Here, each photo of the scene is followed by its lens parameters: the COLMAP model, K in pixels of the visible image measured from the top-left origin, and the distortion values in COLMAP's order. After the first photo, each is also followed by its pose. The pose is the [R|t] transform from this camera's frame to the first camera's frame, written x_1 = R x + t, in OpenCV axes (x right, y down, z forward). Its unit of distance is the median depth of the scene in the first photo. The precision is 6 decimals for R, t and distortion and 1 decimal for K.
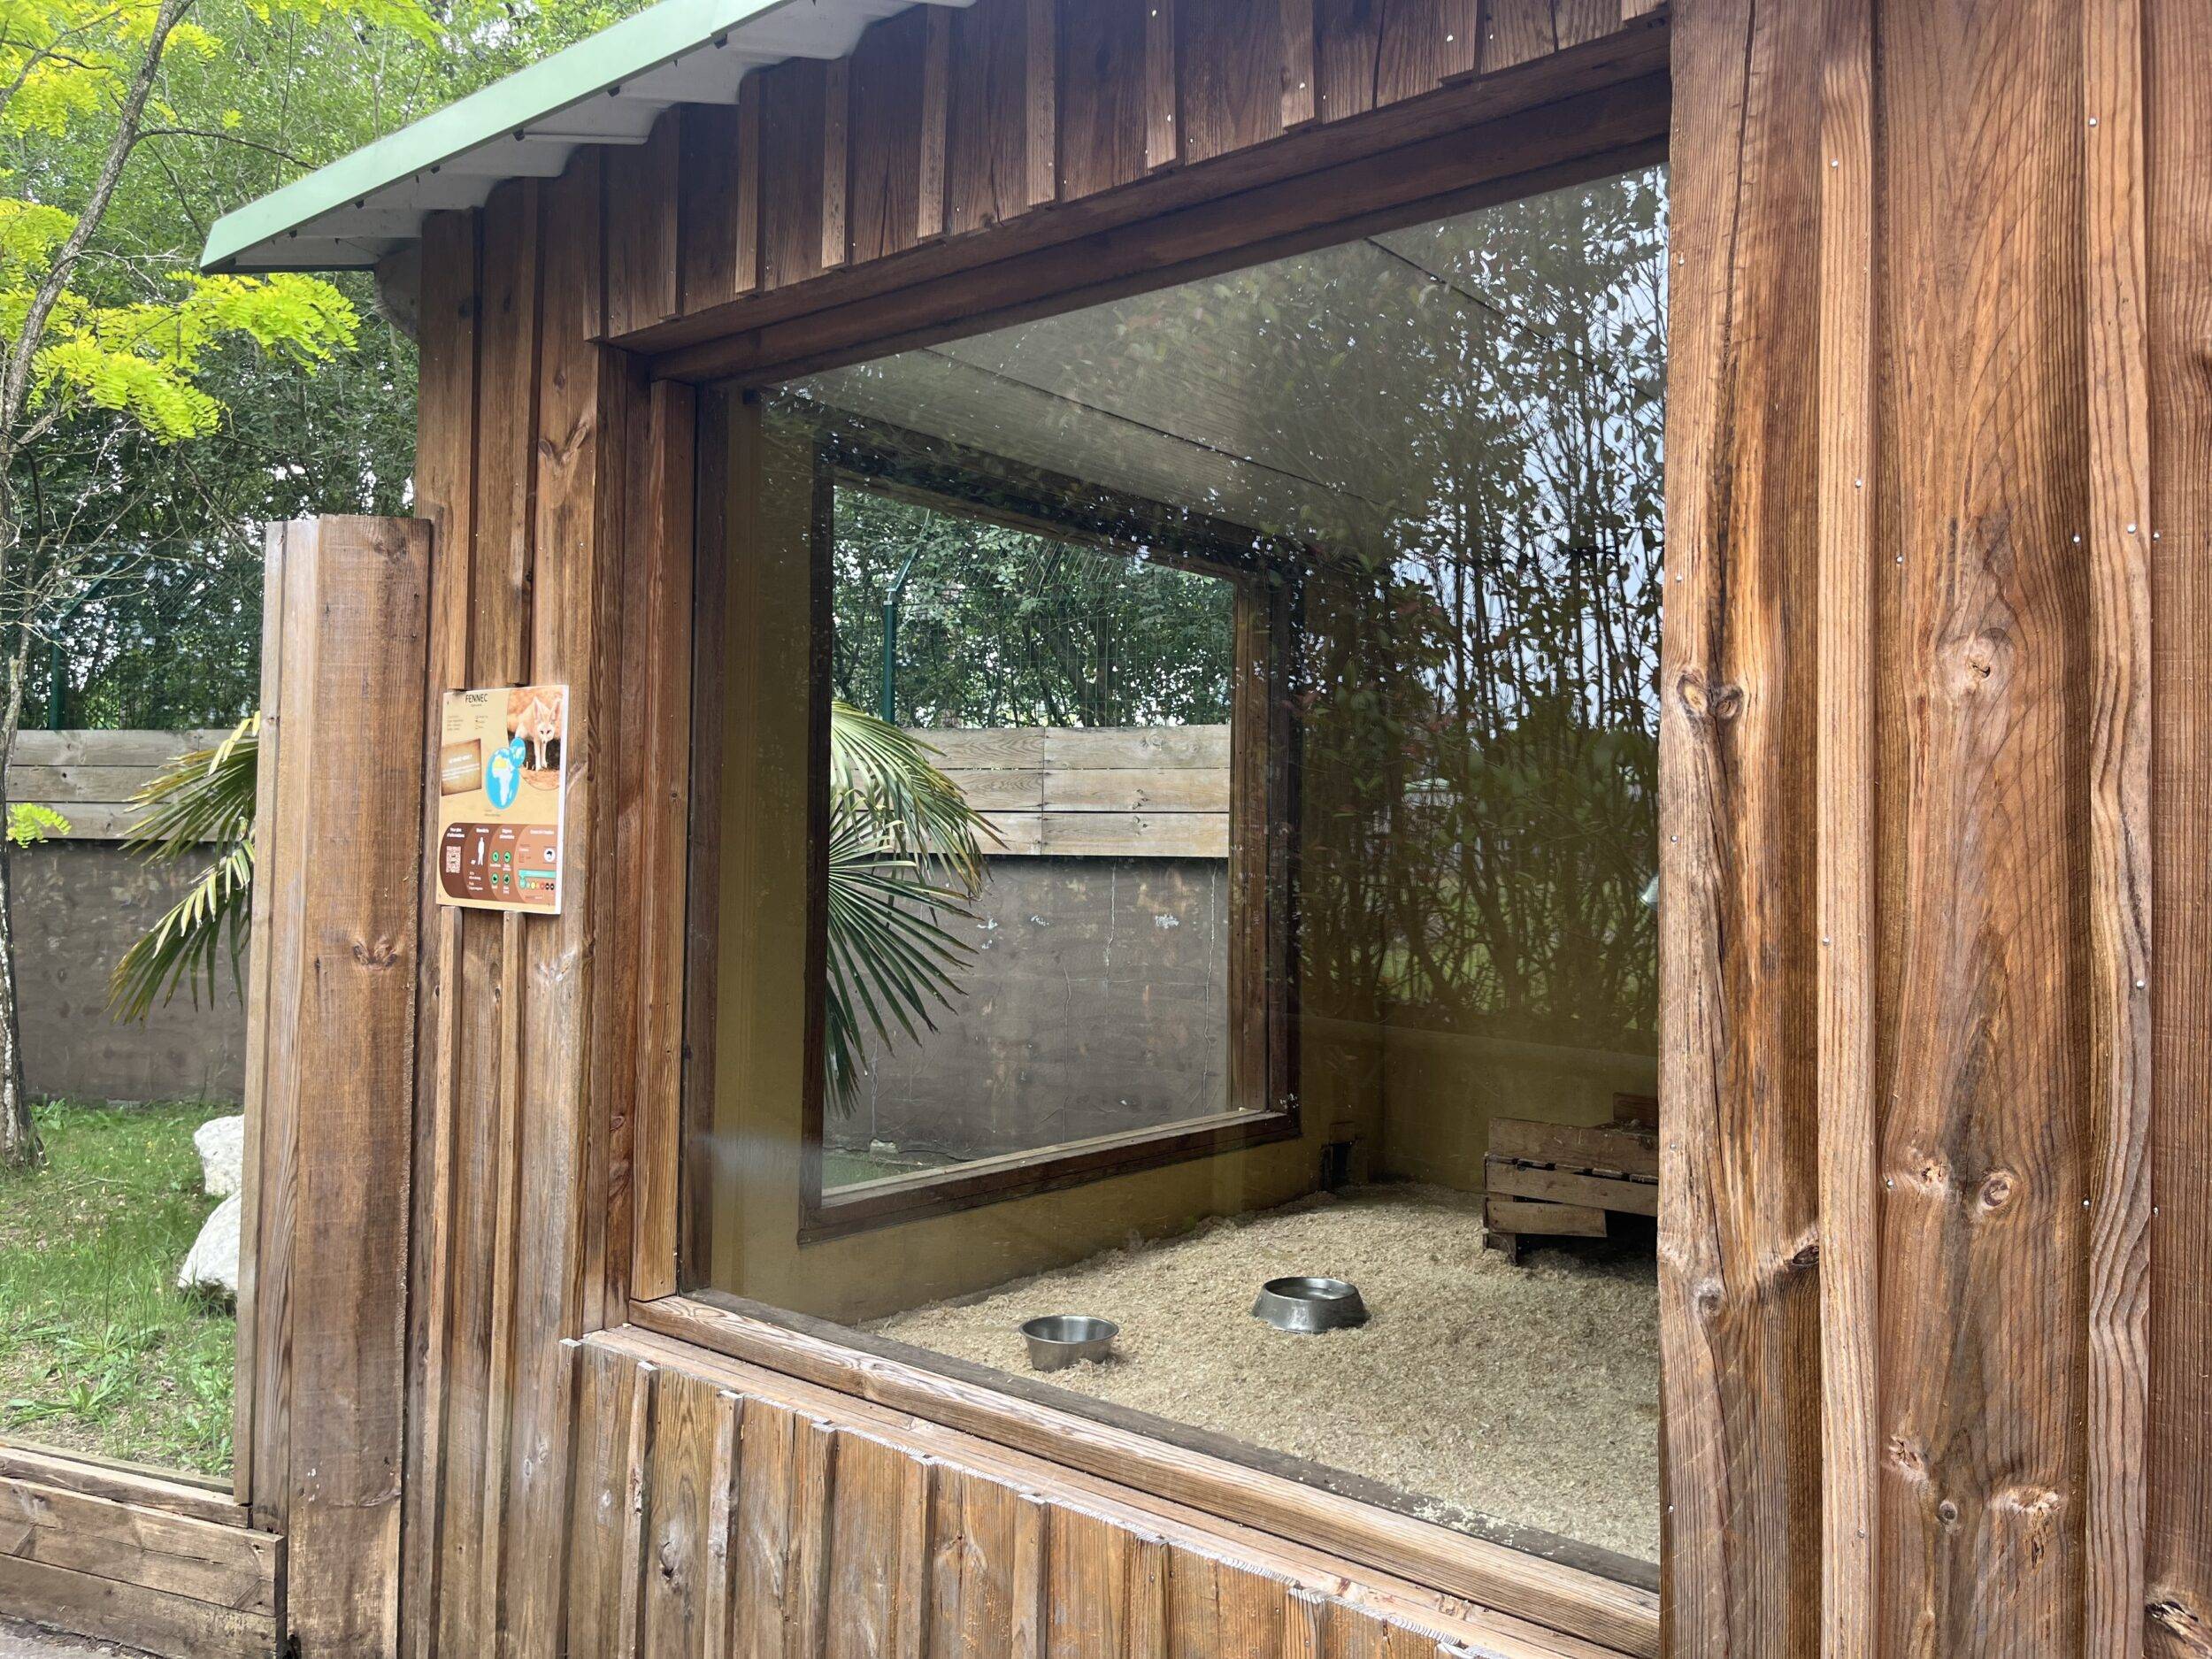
lens RADIAL K [[1670.8, 0, 1095.7], [0, 1670.8, 794.6], [0, 0, 1]] dist [-0.000964, -0.006082]
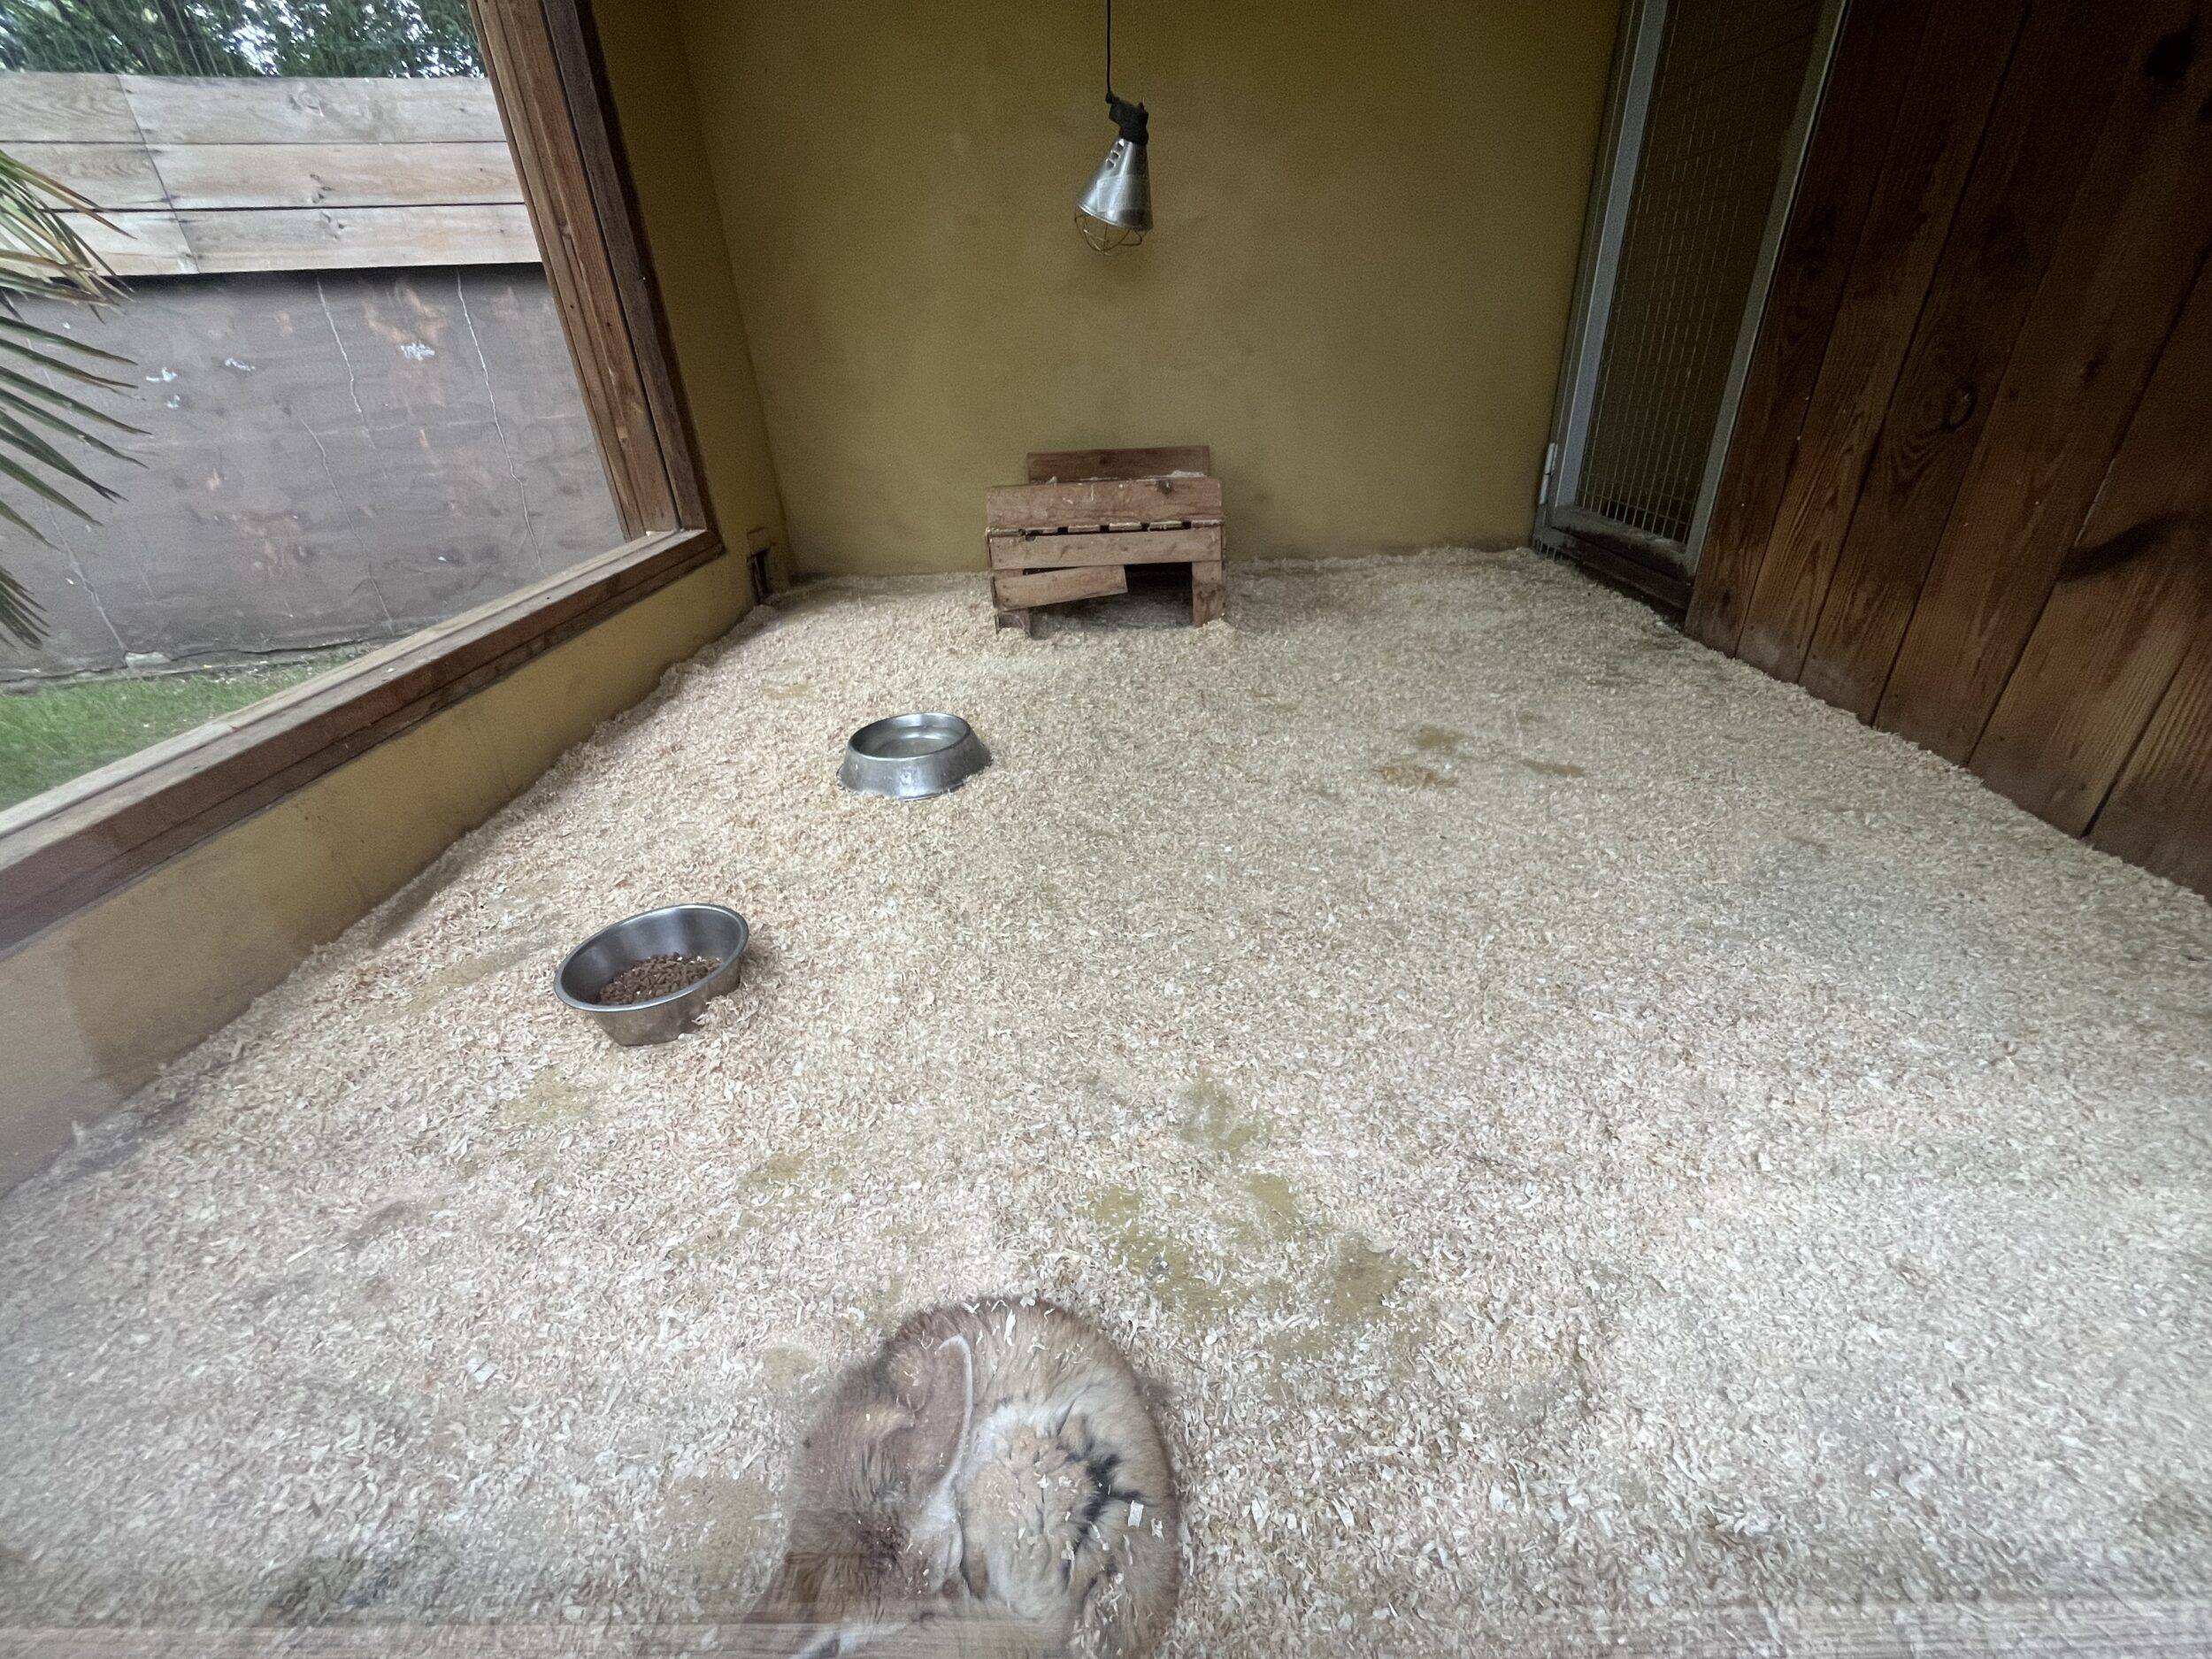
lens RADIAL K [[889.6, 0, 1122.2], [0, 889.6, 810.5], [0, 0, 1]] dist [-0.007330, -0.000198]
pose [[0.756290, -0.346047, 0.555227, -0.035054], [0.026977, 0.864437, 0.502016, 0.097389], [-0.653681, -0.364691, 0.663100, 0.531022]]
